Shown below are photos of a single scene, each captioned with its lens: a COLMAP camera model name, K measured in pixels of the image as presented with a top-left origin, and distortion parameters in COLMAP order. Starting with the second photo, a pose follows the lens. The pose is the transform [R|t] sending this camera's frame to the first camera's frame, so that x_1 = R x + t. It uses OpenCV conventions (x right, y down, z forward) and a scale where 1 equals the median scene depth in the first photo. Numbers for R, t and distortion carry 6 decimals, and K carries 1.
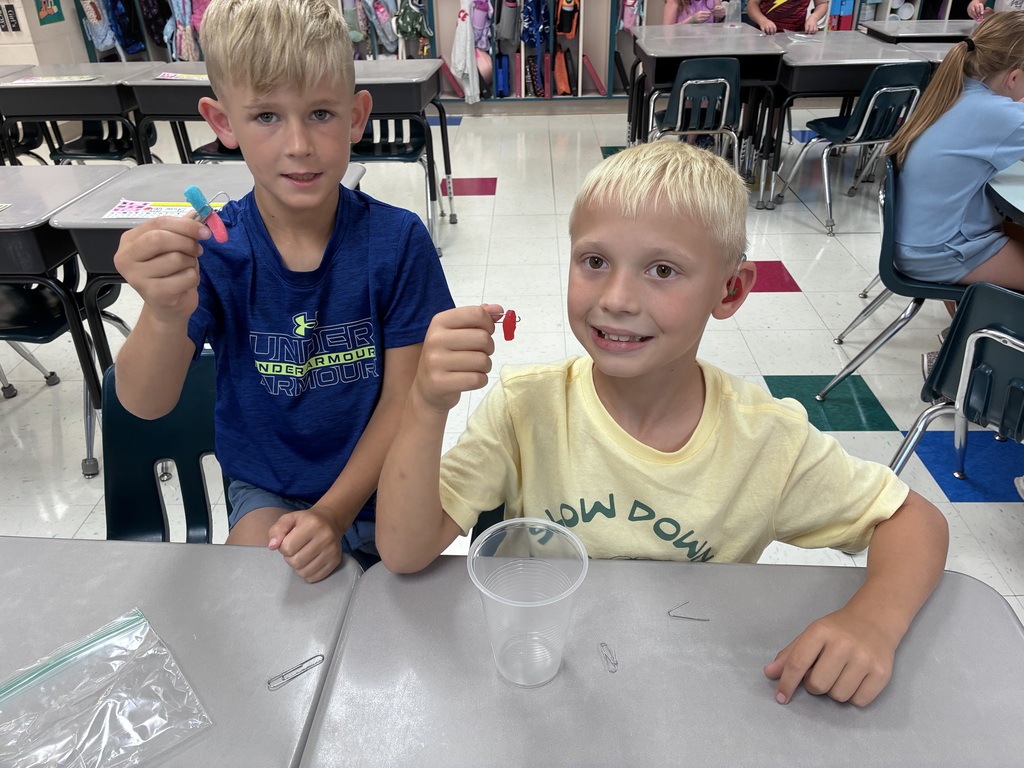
lens RADIAL K [[779.3, 0, 512.9], [0, 779.3, 380.1], [0, 0, 1]] dist [0.001734, -0.019233]
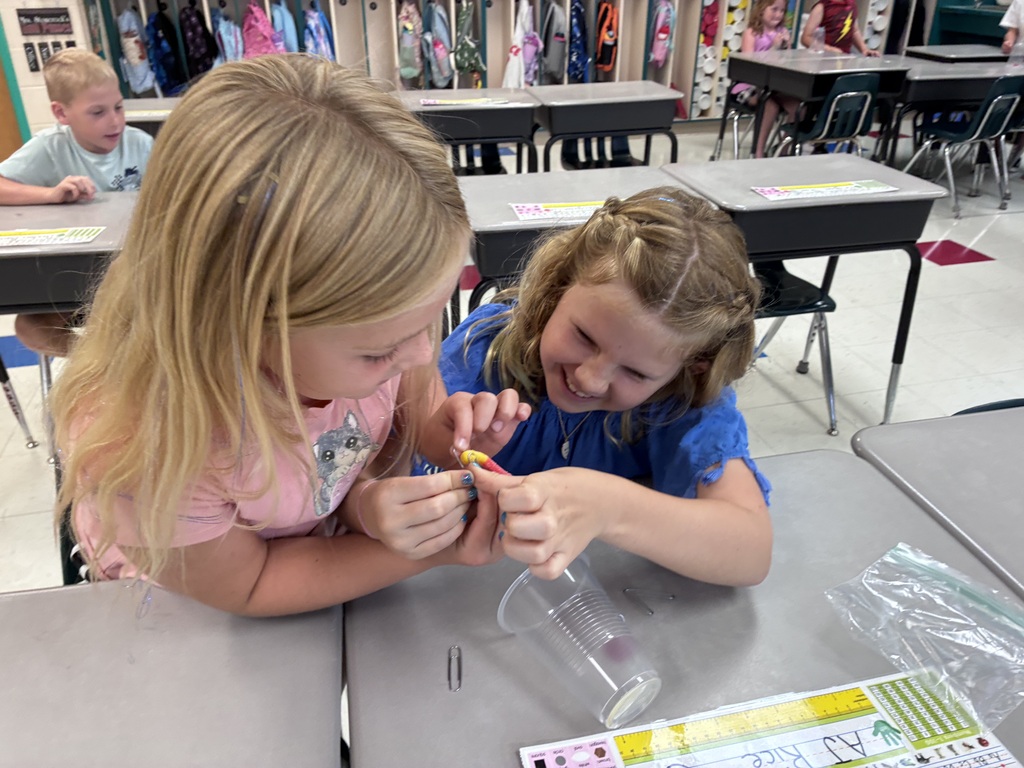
lens RADIAL K [[779.3, 0, 510.8], [0, 779.3, 387.3], [0, 0, 1]] dist [0.001734, -0.019233]
pose [[0.961967, -0.120668, 0.245070, -0.381578], [0.132141, 0.990750, -0.030865, 0.012107], [-0.239078, 0.062074, 0.969014, 0.014253]]
